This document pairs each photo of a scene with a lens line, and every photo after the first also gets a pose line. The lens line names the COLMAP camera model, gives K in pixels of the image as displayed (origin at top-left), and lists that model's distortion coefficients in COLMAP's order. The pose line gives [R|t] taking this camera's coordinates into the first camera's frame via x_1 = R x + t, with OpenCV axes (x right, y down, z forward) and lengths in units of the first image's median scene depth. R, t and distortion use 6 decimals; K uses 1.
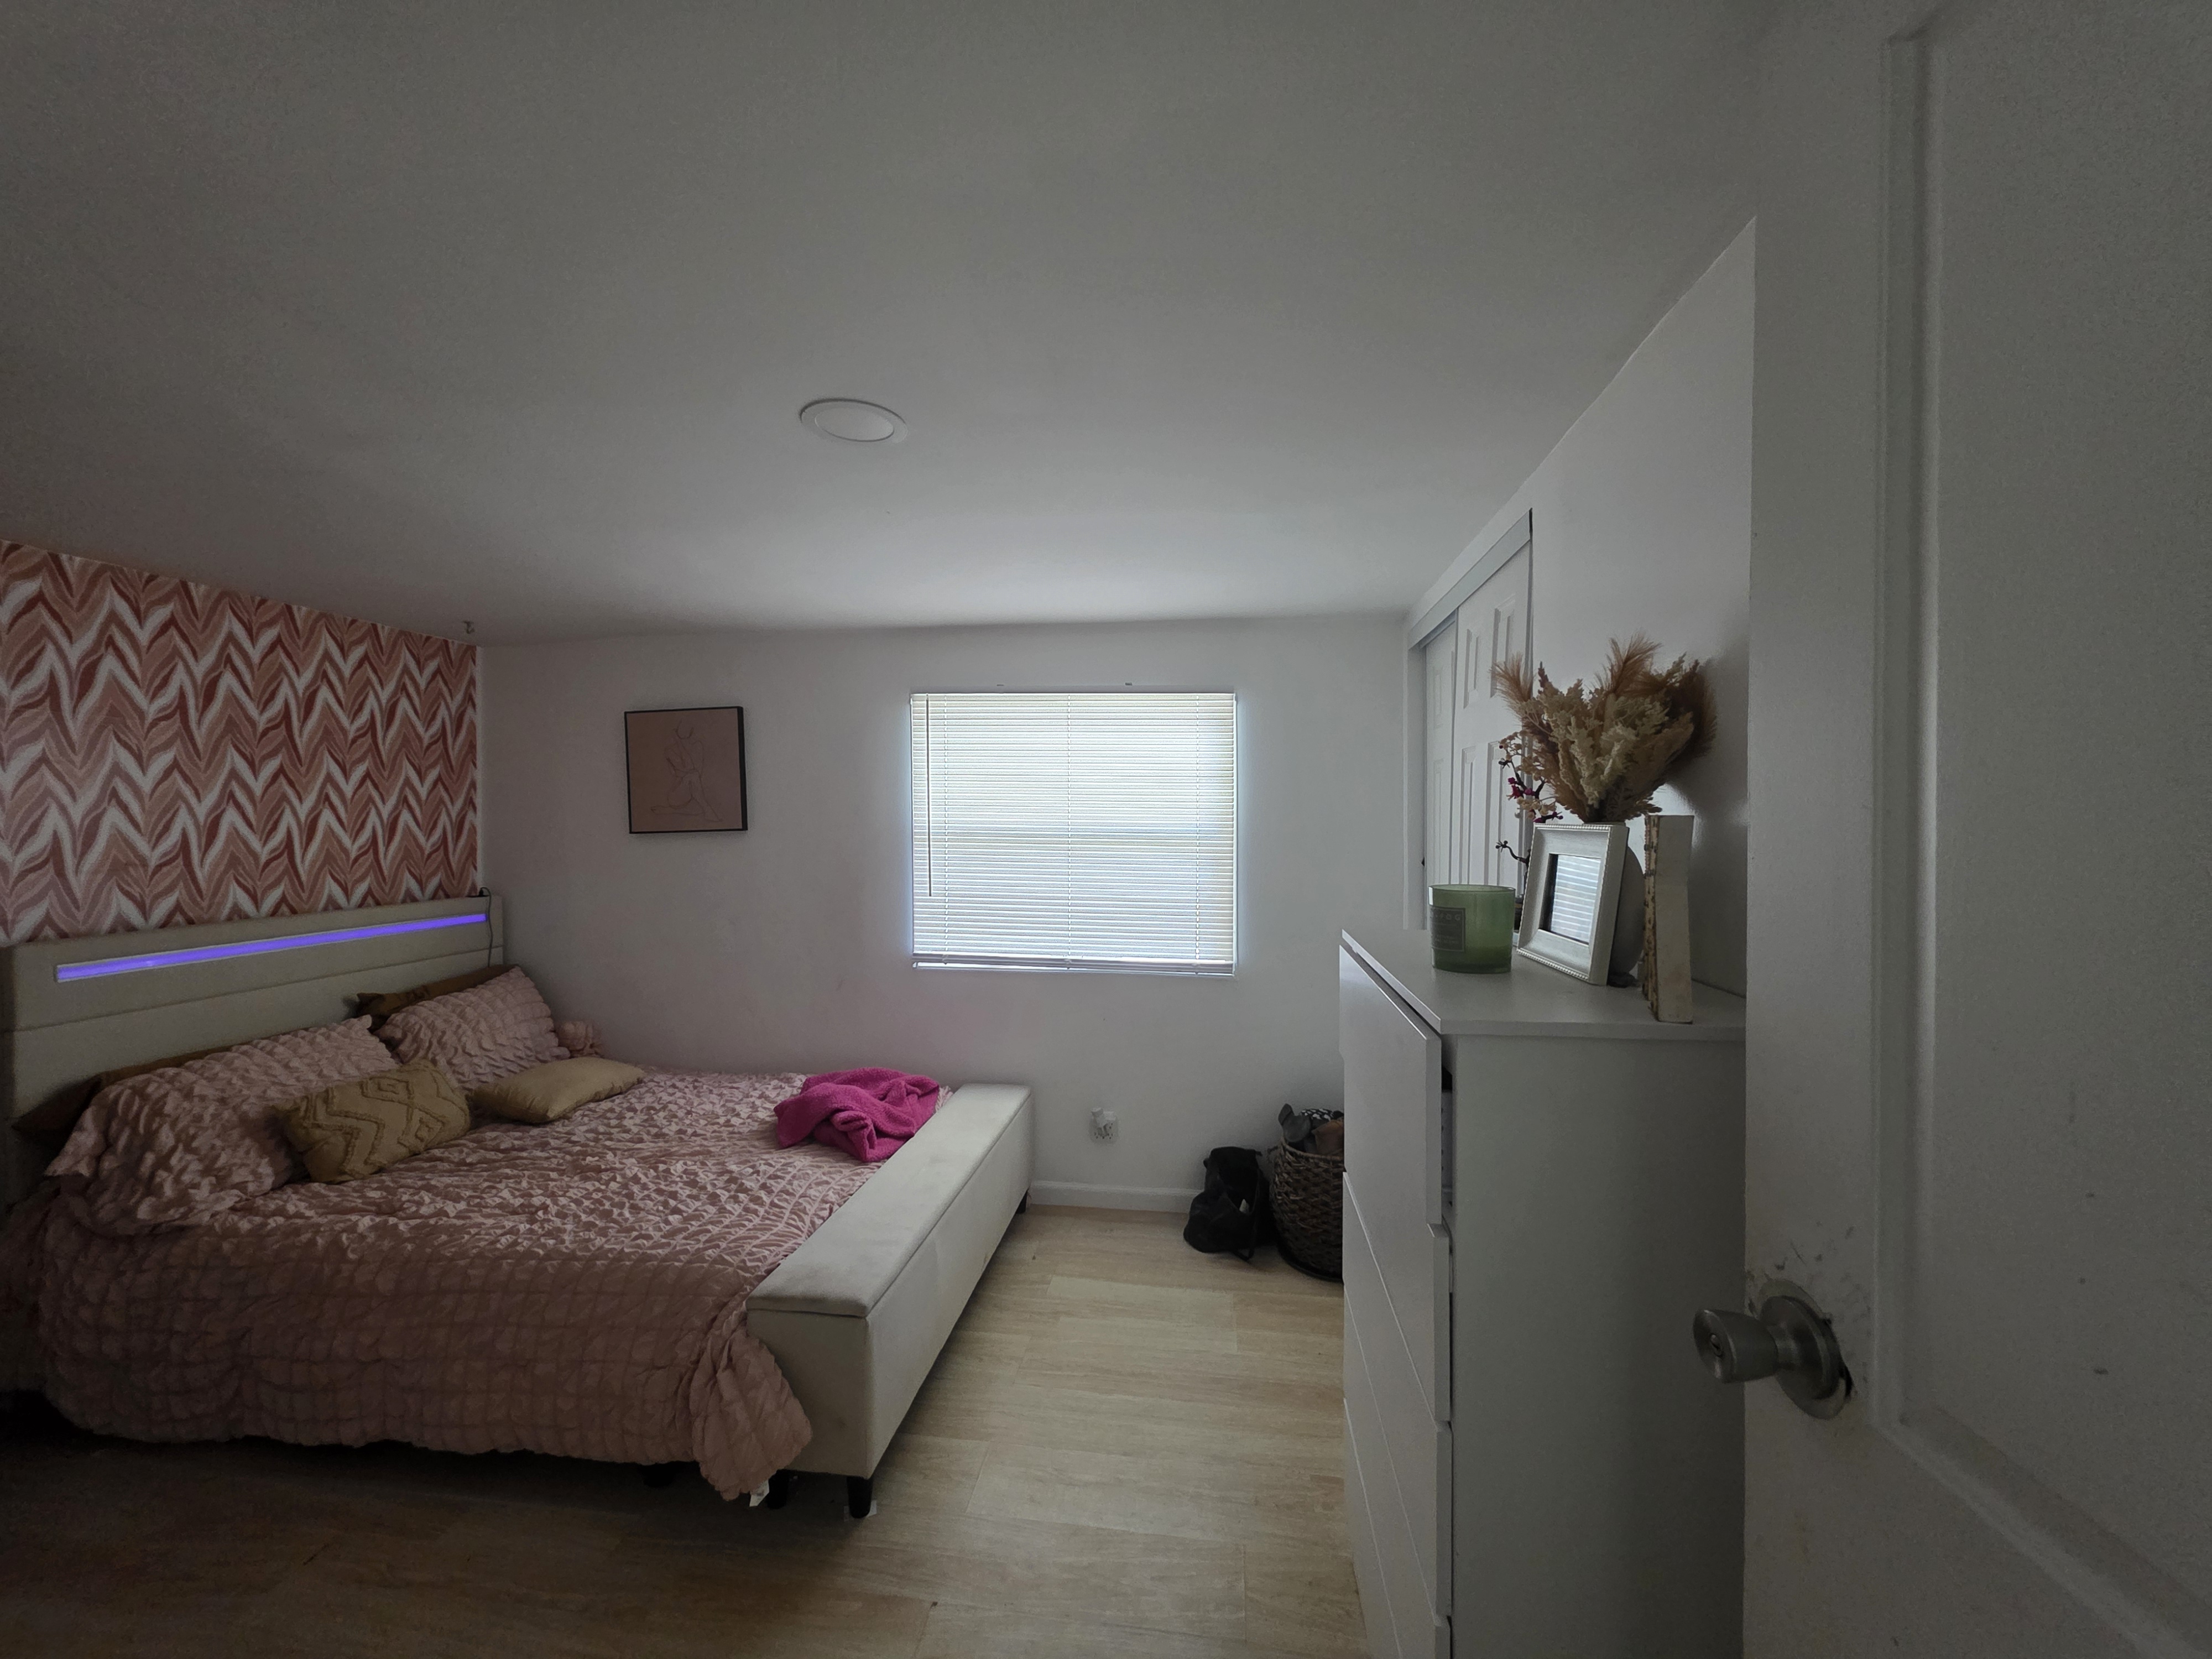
lens RADIAL K [[875.2, 0, 1116.1], [0, 875.2, 830.7], [0, 0, 1]] dist [-0.000260, 0.001140]
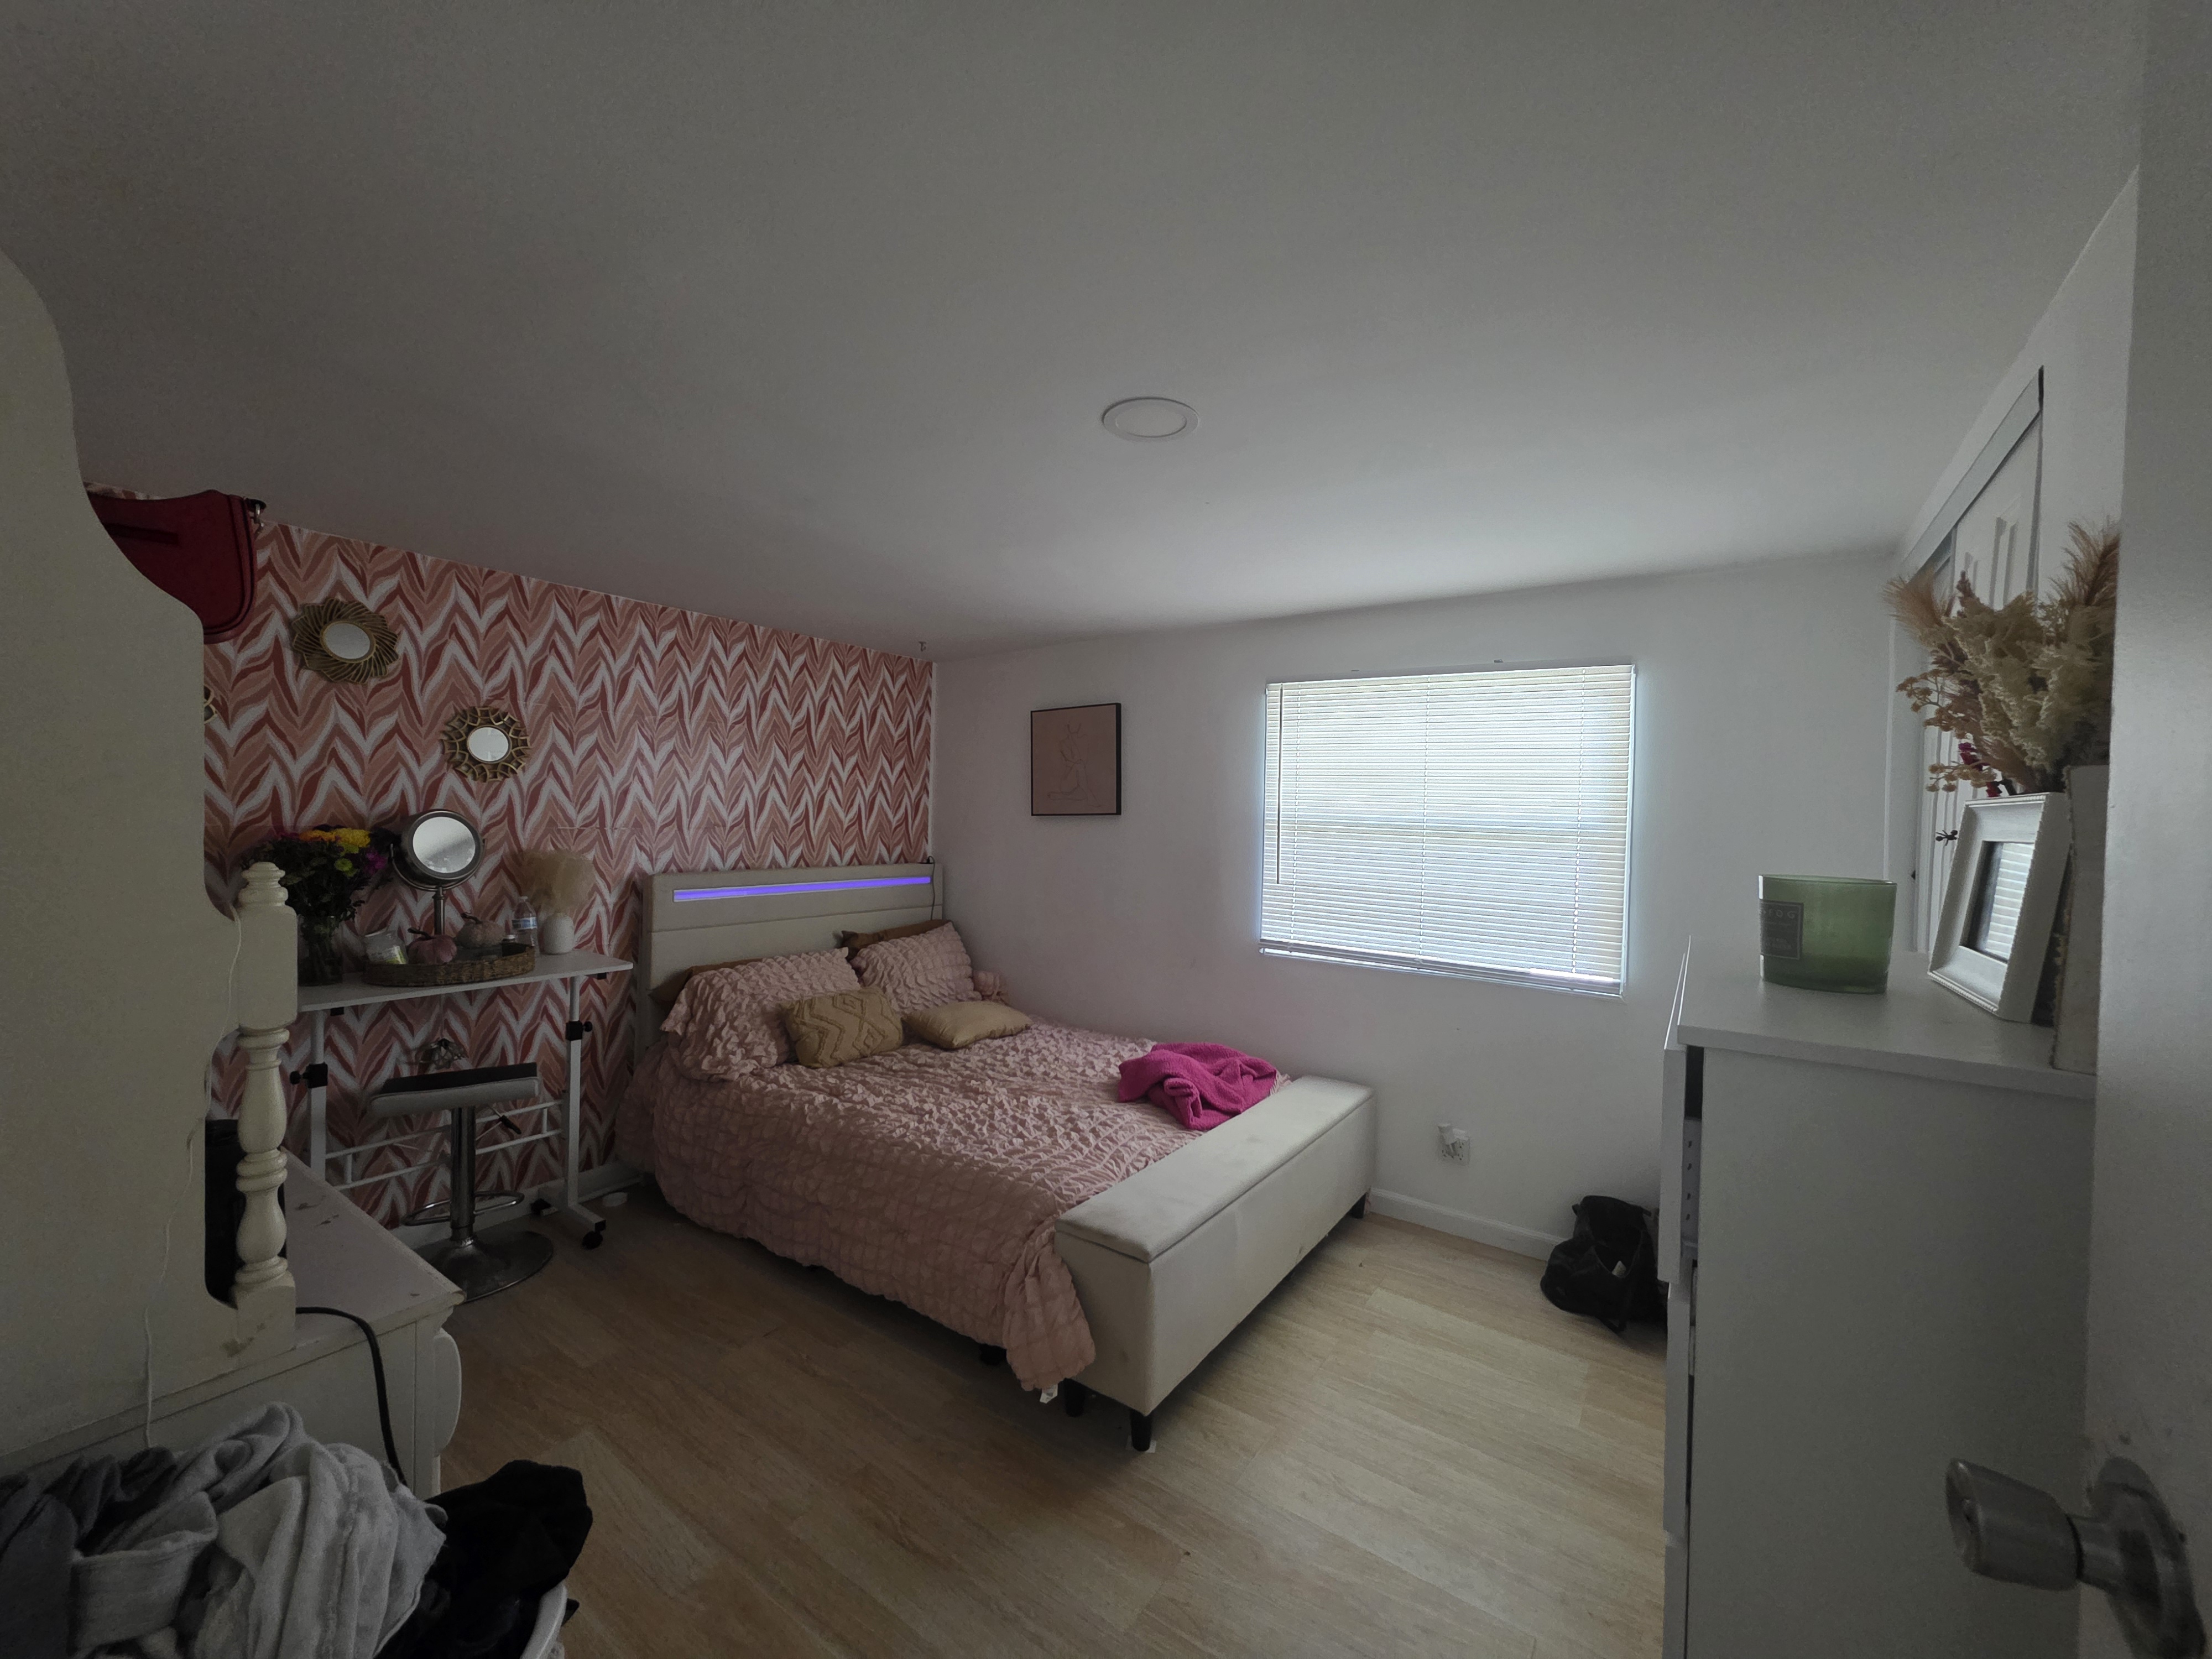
lens RADIAL K [[875.2, 0, 1120.4], [0, 875.2, 830.0], [0, 0, 1]] dist [-0.000260, 0.001140]
pose [[0.890283, 0.029644, -0.454442, 0.115179], [-0.031669, 0.999493, 0.003157, 0.022373], [0.454306, 0.011581, 0.890771, 0.026428]]
